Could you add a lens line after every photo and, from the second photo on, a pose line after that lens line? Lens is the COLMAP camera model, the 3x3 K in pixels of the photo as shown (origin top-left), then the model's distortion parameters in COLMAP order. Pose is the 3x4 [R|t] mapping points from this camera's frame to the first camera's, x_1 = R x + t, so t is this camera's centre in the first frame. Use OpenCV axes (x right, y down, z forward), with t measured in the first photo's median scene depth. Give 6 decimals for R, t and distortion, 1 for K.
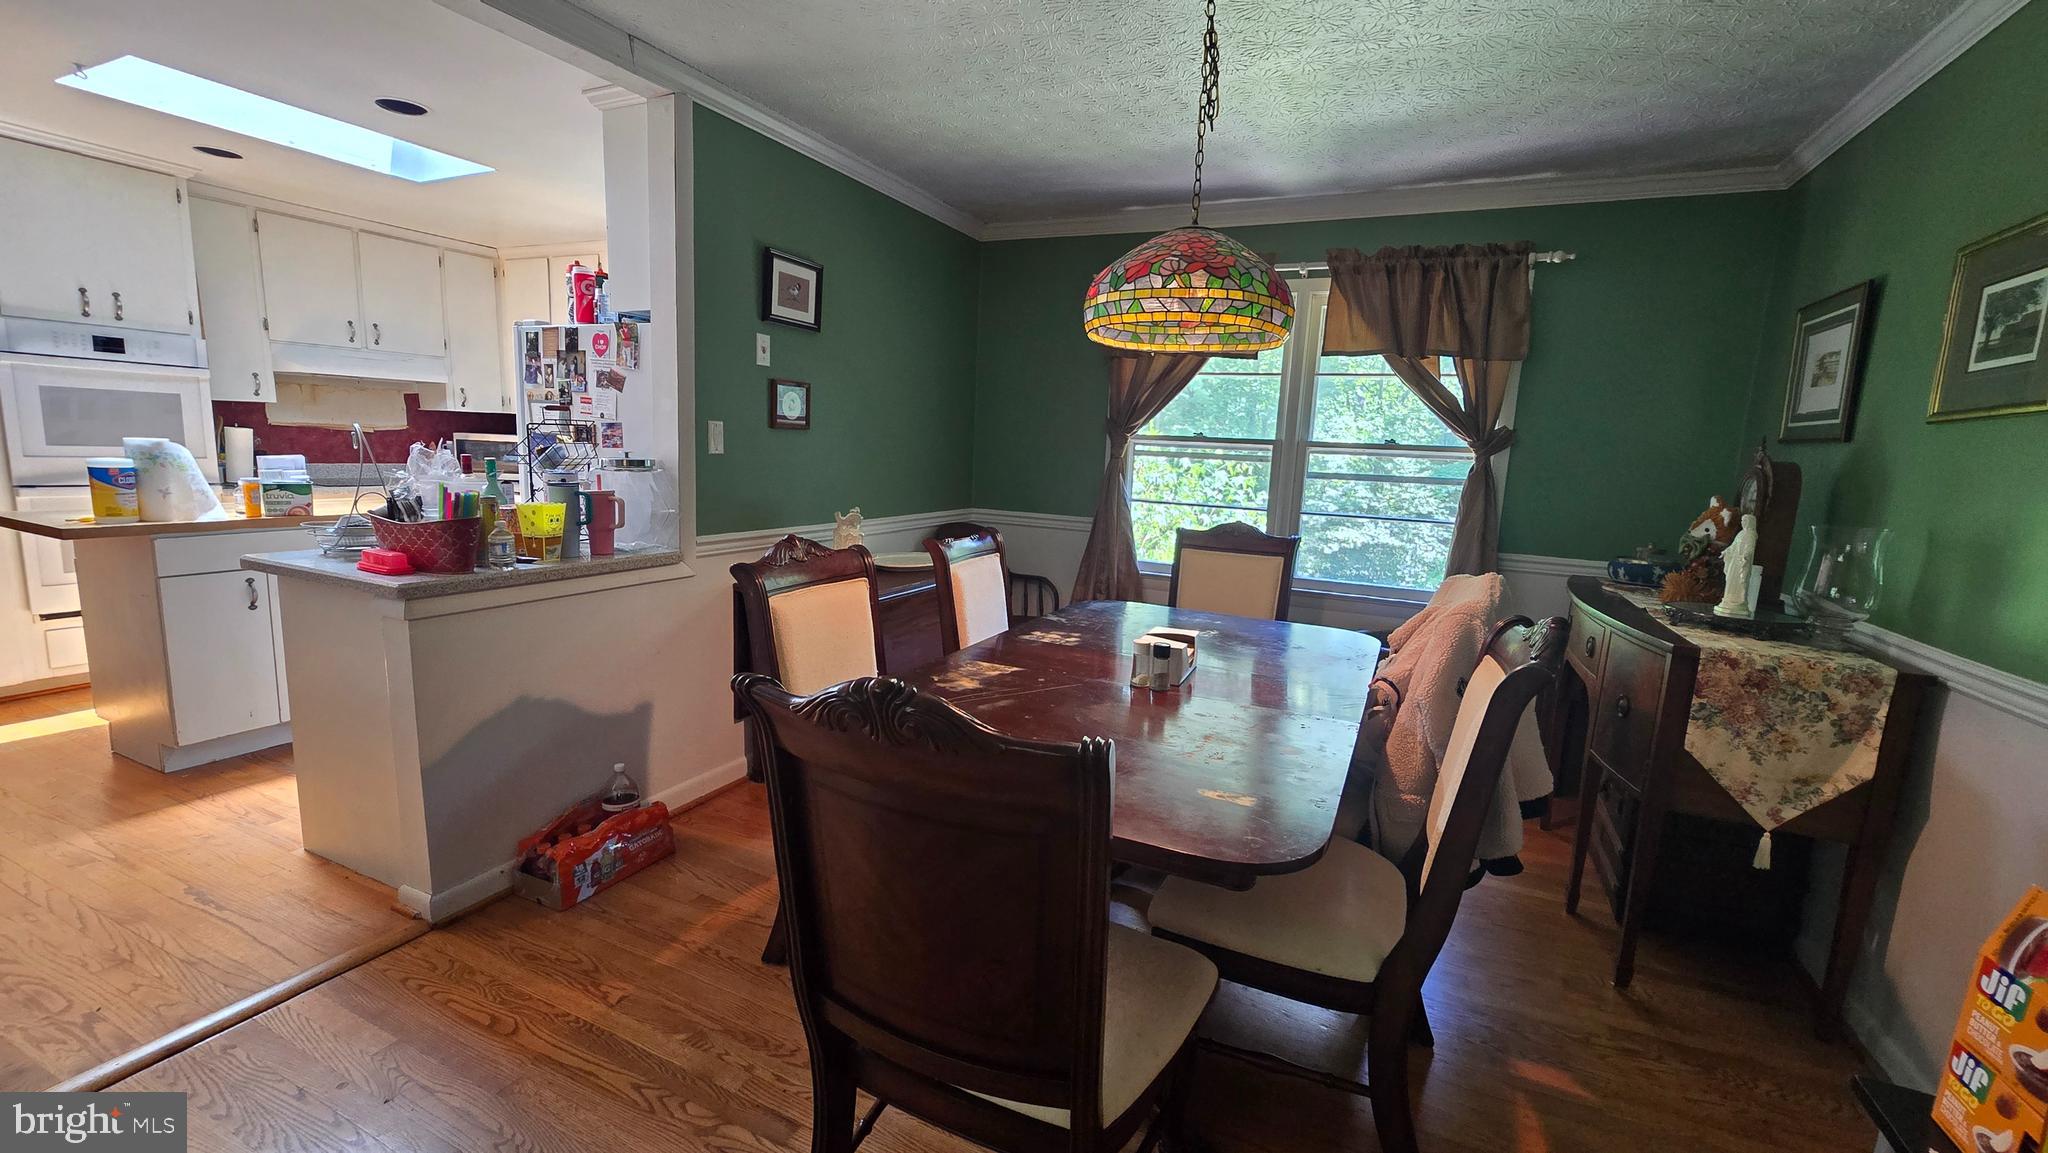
lens RADIAL K [[839.3, 0, 1023.8], [0, 839.3, 582.1], [0, 0, 1]] dist [-0.004448, 0.000935]
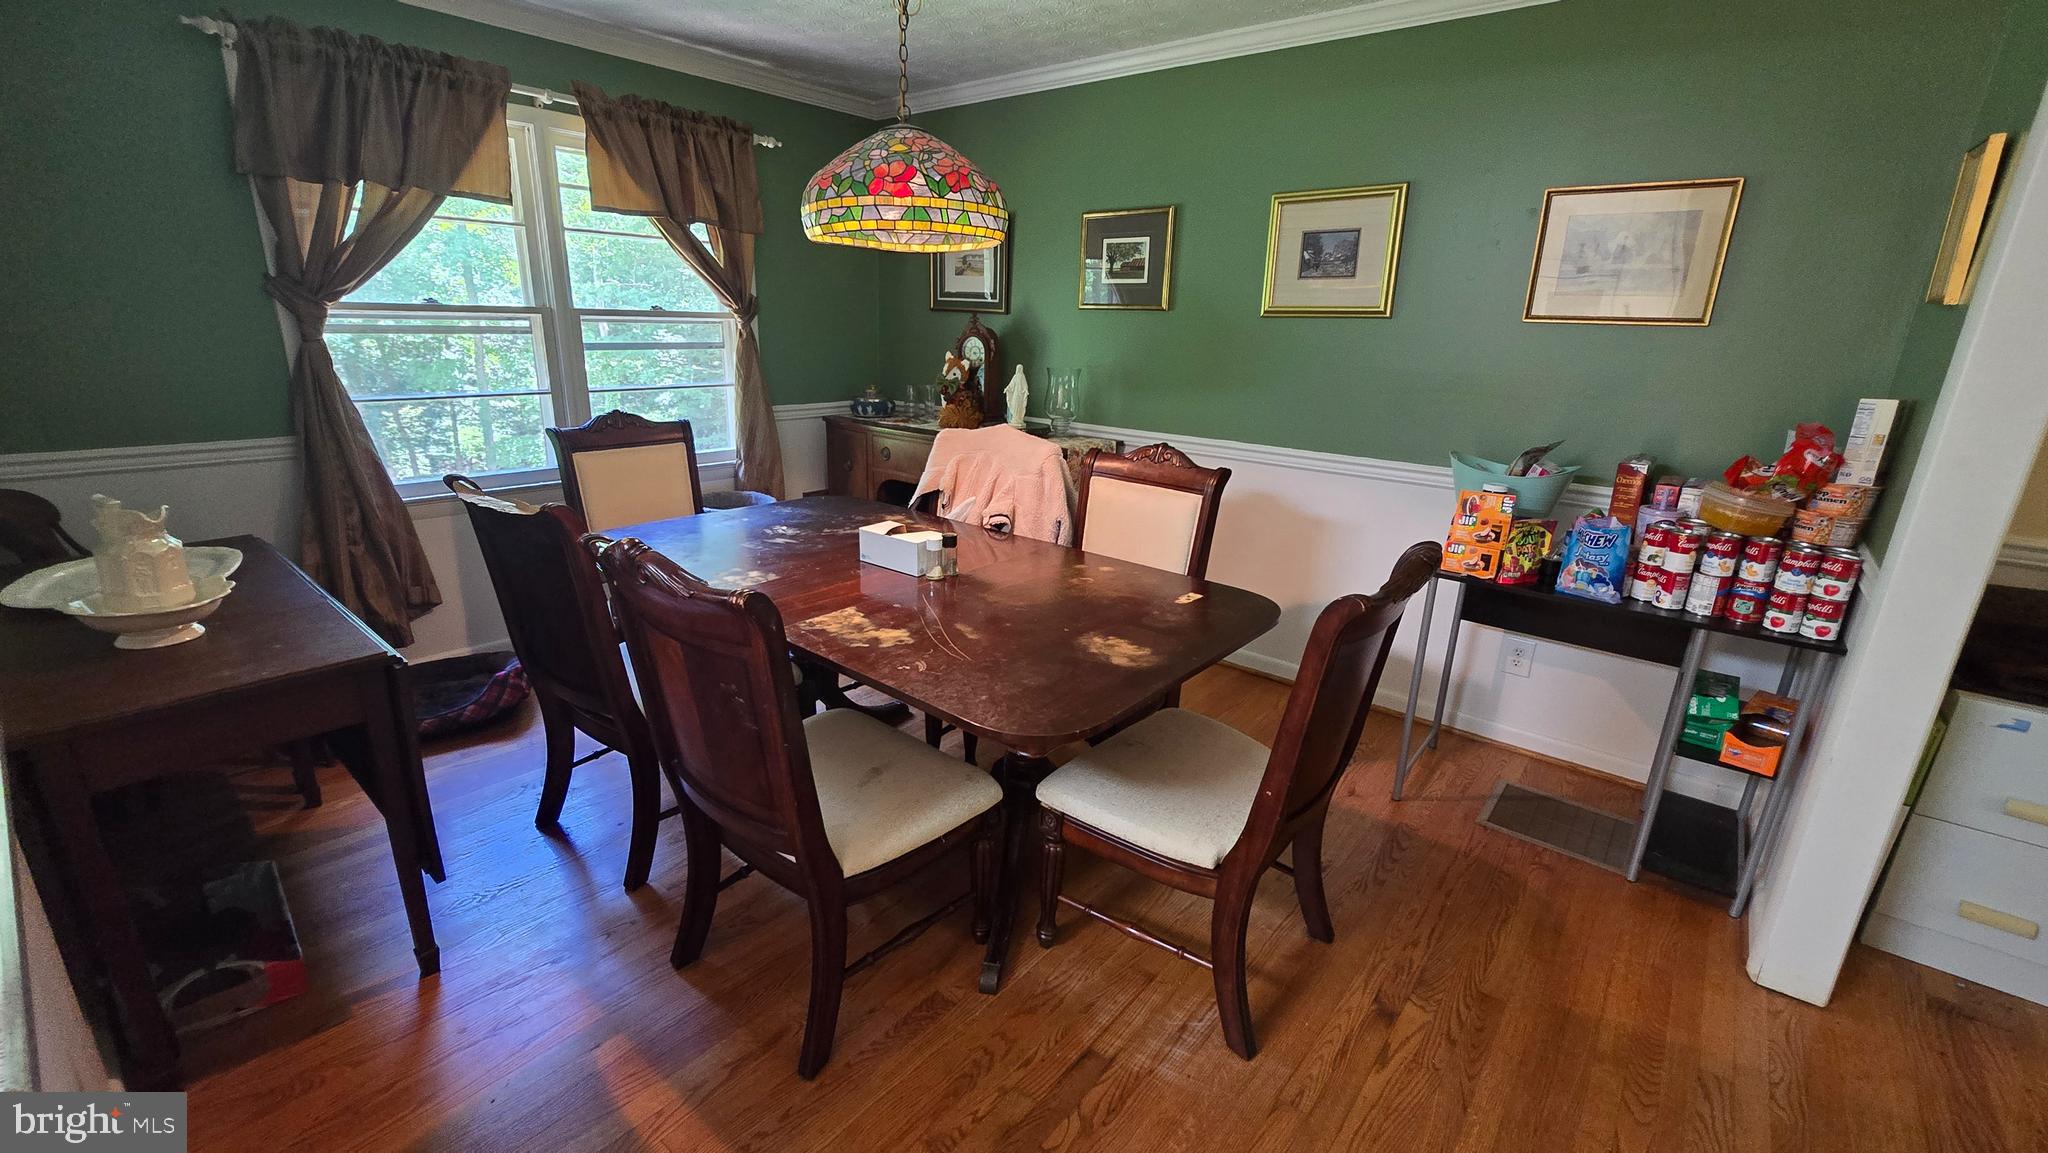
lens RADIAL K [[839.3, 0, 1020.2], [0, 839.3, 579.4], [0, 0, 1]] dist [-0.004448, 0.000935]
pose [[0.251552, -0.323746, 0.912091, -0.721963], [0.134840, 0.944927, 0.298213, -0.160958], [-0.958405, 0.047970, 0.281353, 0.515934]]
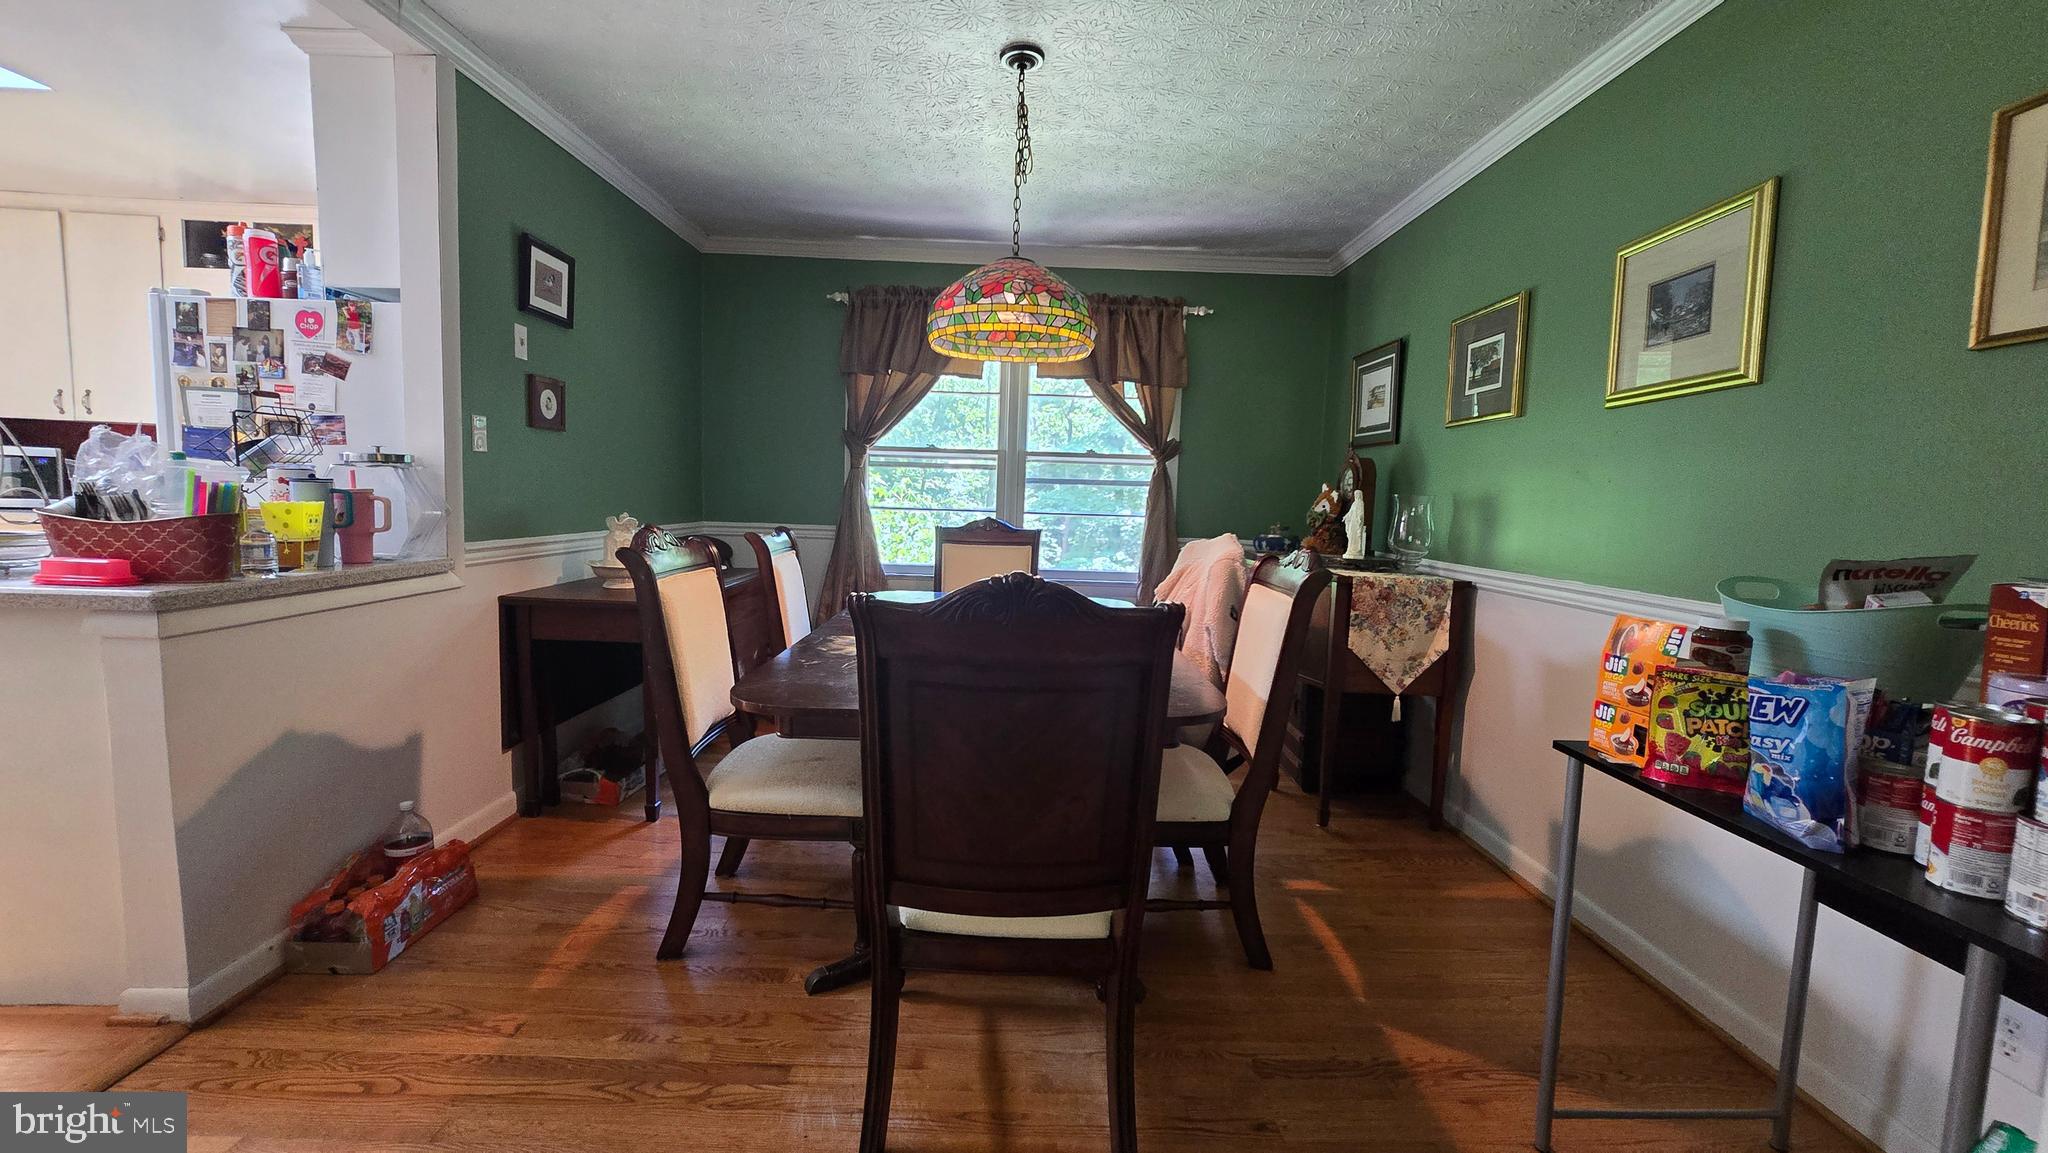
lens RADIAL K [[839.3, 0, 1023.6], [0, 839.3, 578.0], [0, 0, 1]] dist [-0.004448, 0.000935]
pose [[0.902025, -0.057769, 0.427801, -0.283770], [0.076547, 0.996706, -0.026807, 0.062996], [-0.424843, 0.056927, 0.903475, -0.069943]]
